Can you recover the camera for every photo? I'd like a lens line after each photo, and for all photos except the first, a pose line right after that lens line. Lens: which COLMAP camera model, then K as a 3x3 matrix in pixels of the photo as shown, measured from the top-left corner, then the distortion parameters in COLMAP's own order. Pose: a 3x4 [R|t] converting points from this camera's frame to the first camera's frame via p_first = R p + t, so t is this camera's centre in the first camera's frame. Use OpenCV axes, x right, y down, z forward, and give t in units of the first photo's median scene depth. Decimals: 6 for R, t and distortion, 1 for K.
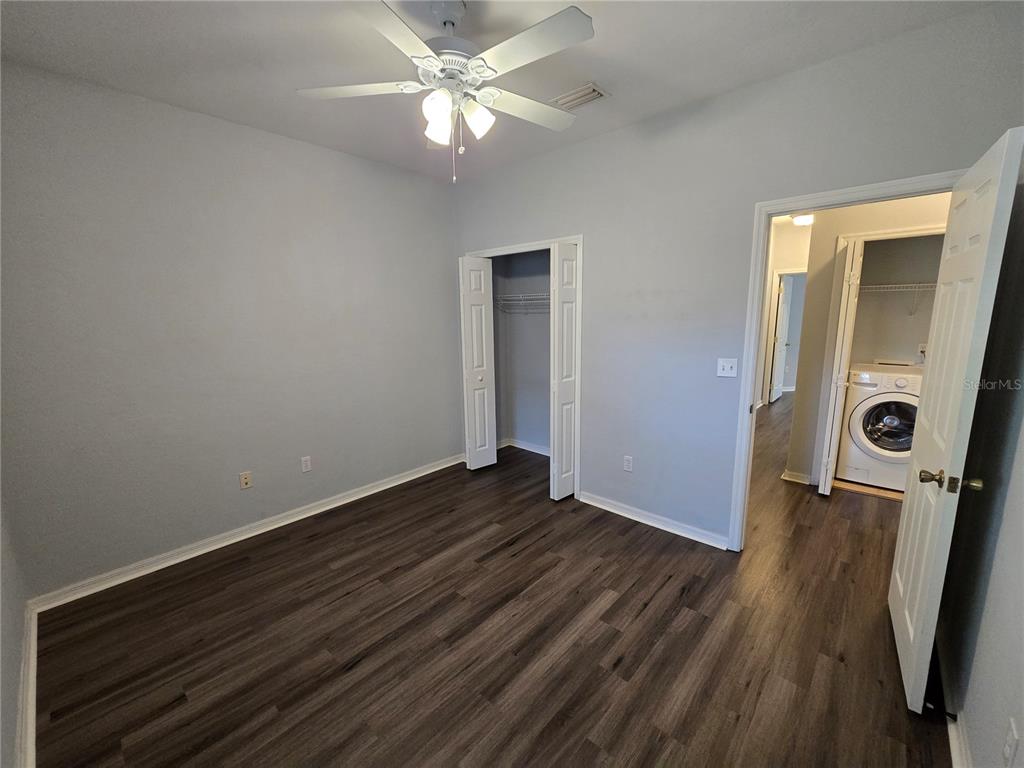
lens RADIAL K [[421.0, 0, 515.4], [0, 421.0, 384.1], [0, 0, 1]] dist [-0.001670, 0.000237]
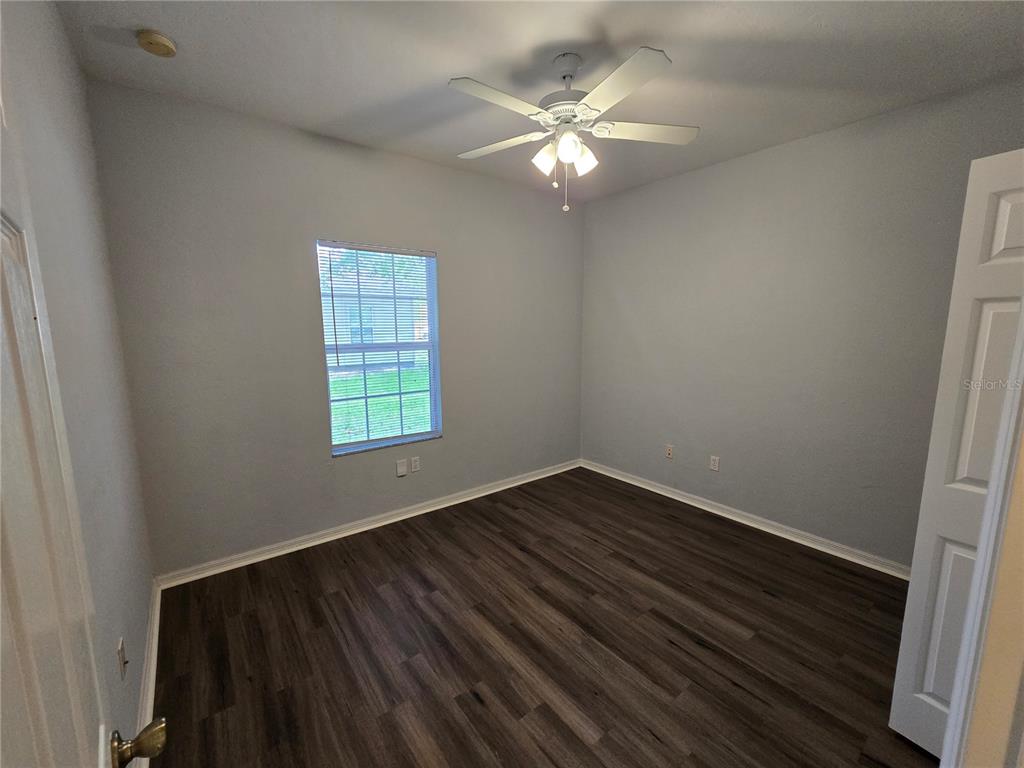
lens RADIAL K [[421.0, 0, 516.6], [0, 421.0, 384.8], [0, 0, 1]] dist [-0.001670, 0.000237]
pose [[-0.172289, 0.152210, -0.973216, 0.839573], [-0.163598, 0.969847, 0.180645, -0.159045], [0.971366, 0.190339, -0.142193, 0.880555]]
